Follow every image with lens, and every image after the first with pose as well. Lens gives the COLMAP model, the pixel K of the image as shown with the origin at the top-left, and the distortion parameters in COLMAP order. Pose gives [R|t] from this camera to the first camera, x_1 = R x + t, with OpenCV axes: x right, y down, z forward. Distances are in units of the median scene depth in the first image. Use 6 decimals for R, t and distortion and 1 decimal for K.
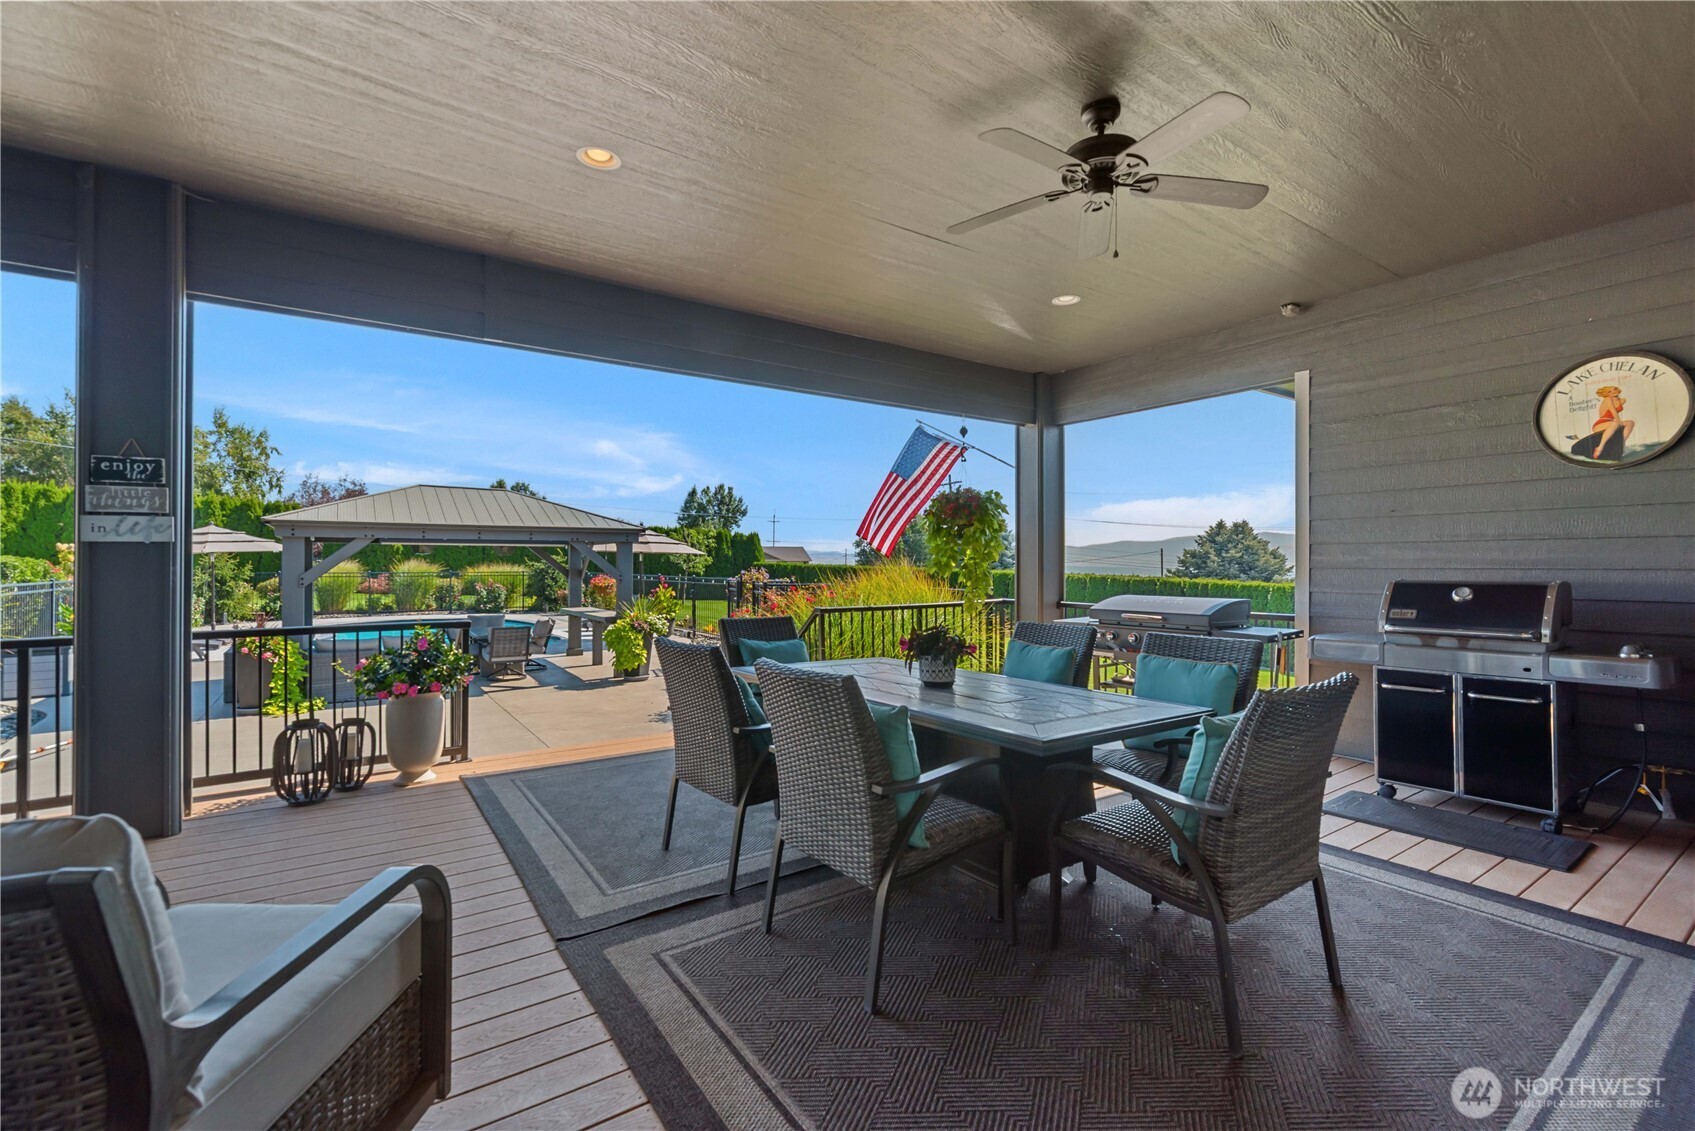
lens RADIAL K [[744.6, 0, 869.6], [0, 744.6, 559.6], [0, 0, 1]] dist [-0.002006, -0.000499]
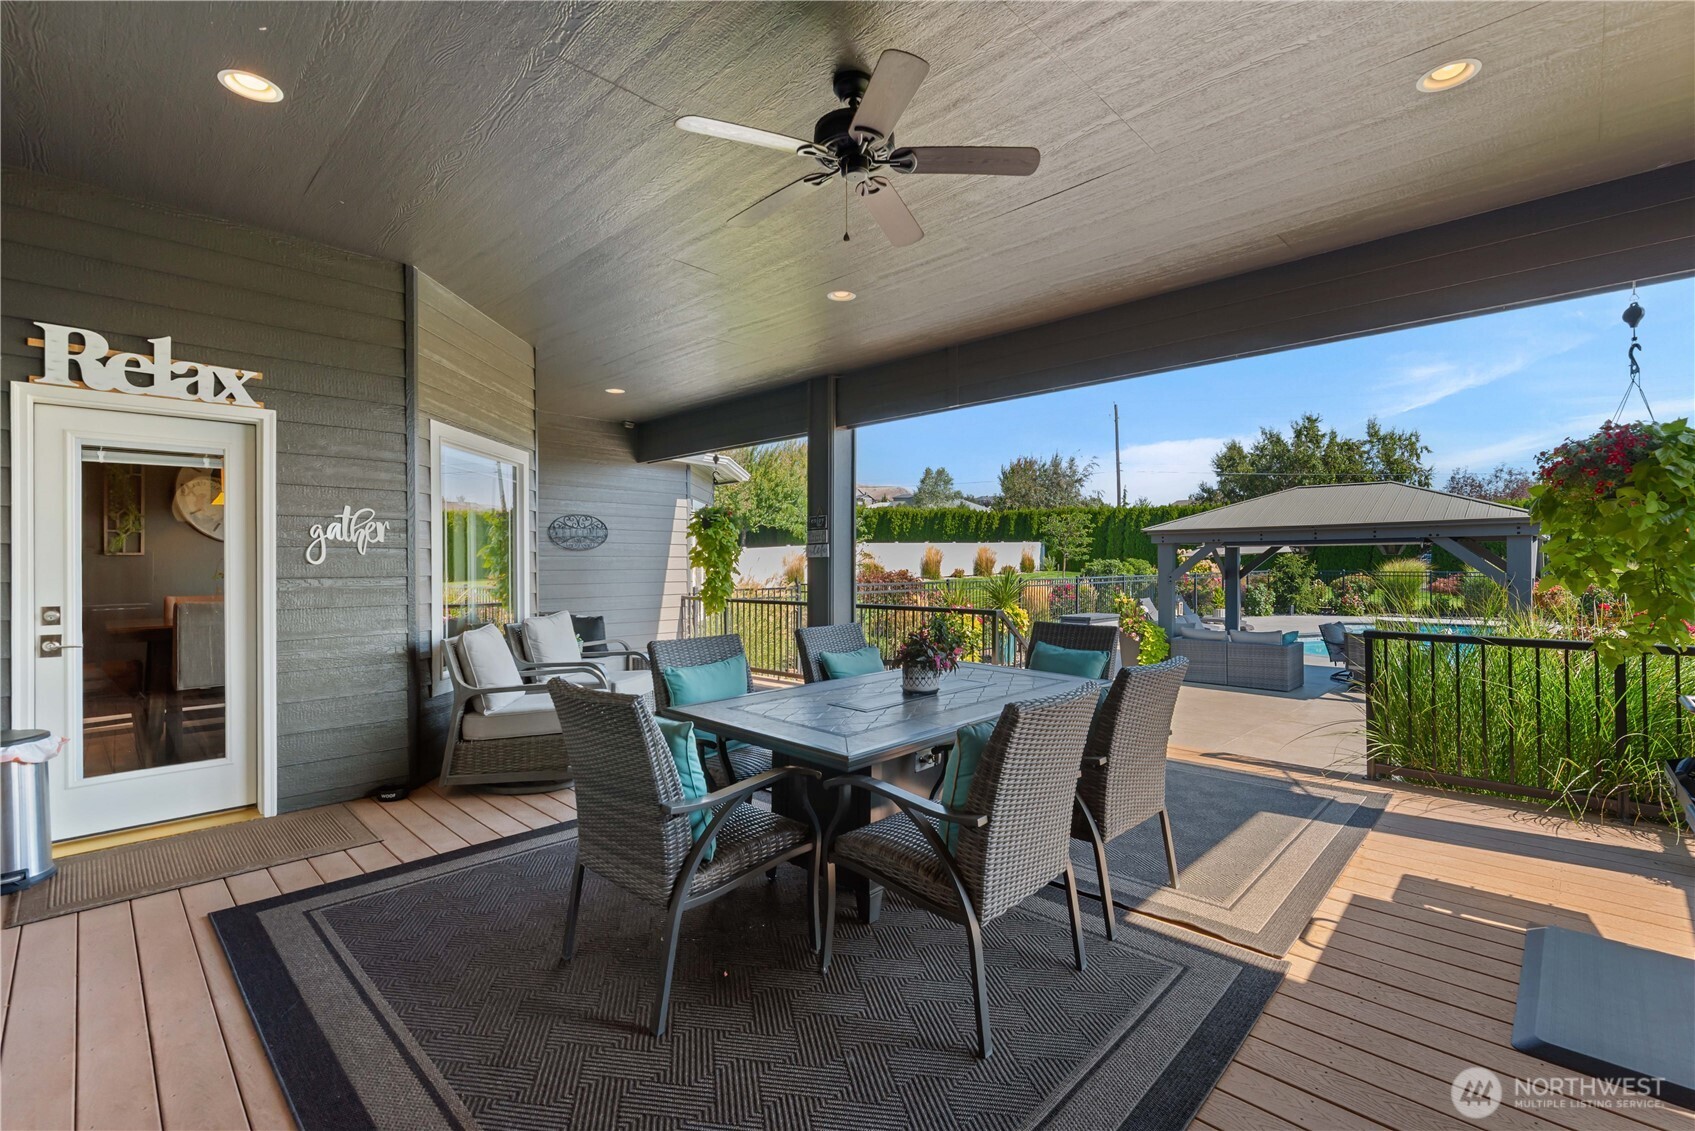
lens RADIAL K [[757.6, 0, 847.5], [0, 757.6, 565.5], [0, 0, 1]] dist [-0.000608, 0.000012]
pose [[0.178655, 0.001329, -0.983911, 0.138372], [0.009333, 0.999952, 0.003045, -0.000286], [0.983867, -0.009727, 0.178634, 0.088791]]
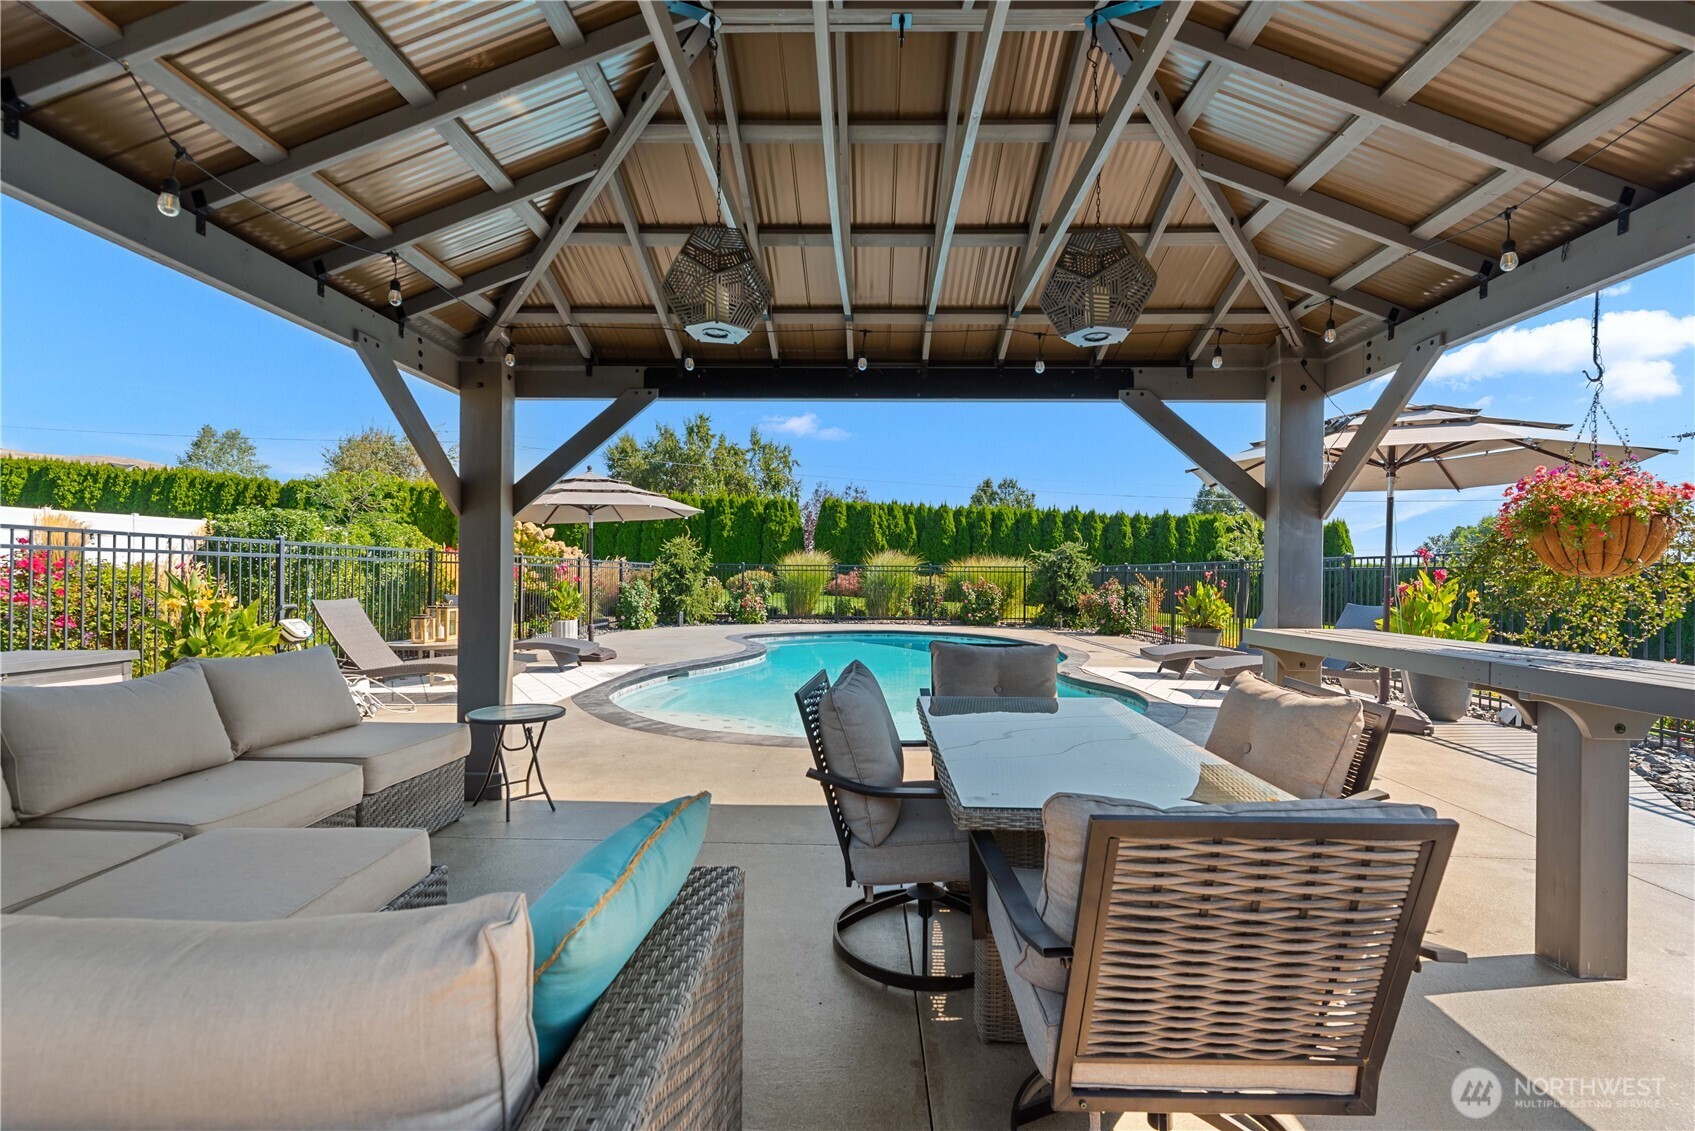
lens RADIAL K [[741.9, 0, 855.0], [0, 741.9, 565.2], [0, 0, 1]] dist [0.001906, -0.000082]
pose [[0.806496, -0.004683, -0.591222, -0.199016], [-0.003516, 0.999913, -0.012717, 0.025230], [0.591230, 0.012335, 0.806409, 0.380289]]
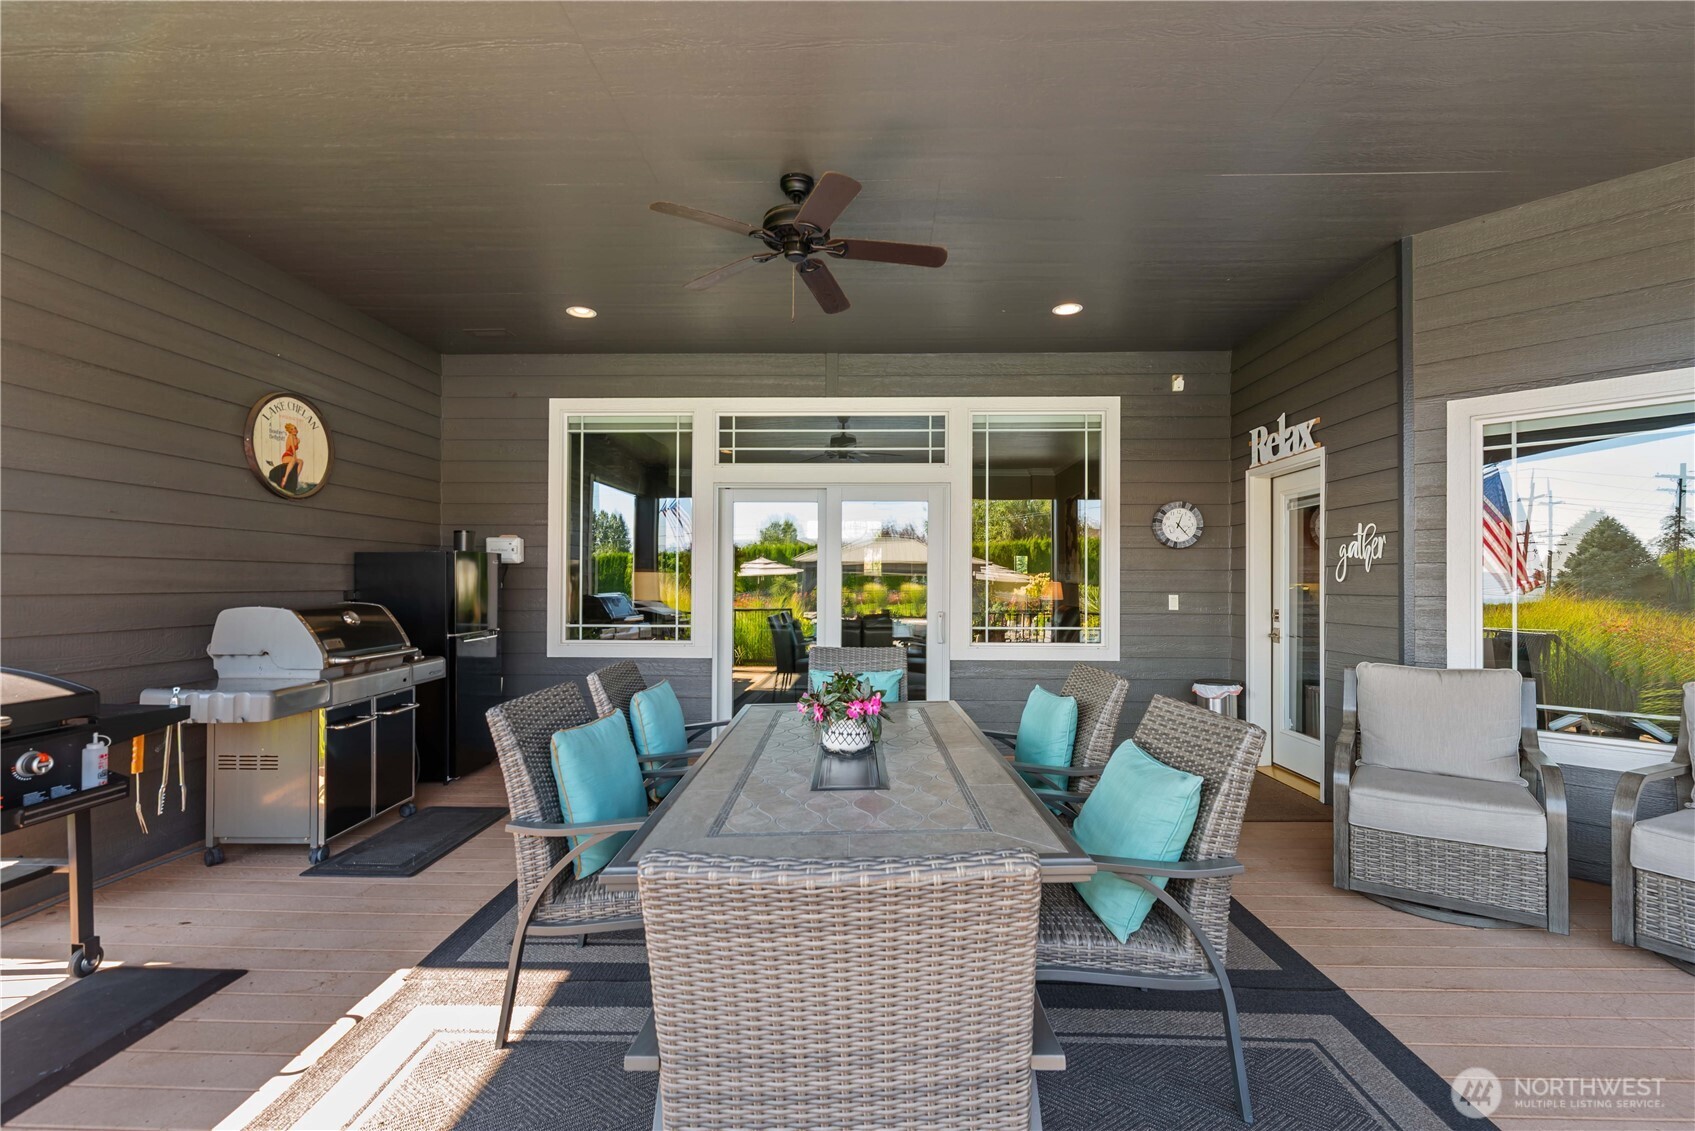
lens RADIAL K [[741.9, 0, 855.0], [0, 741.9, 565.2], [0, 0, 1]] dist [0.001906, -0.000082]
pose [[-0.797133, 0.014196, 0.603636, -0.047680], [-0.004522, 0.999555, -0.029479, 0.000435], [-0.603786, -0.026228, -0.796715, 0.201242]]
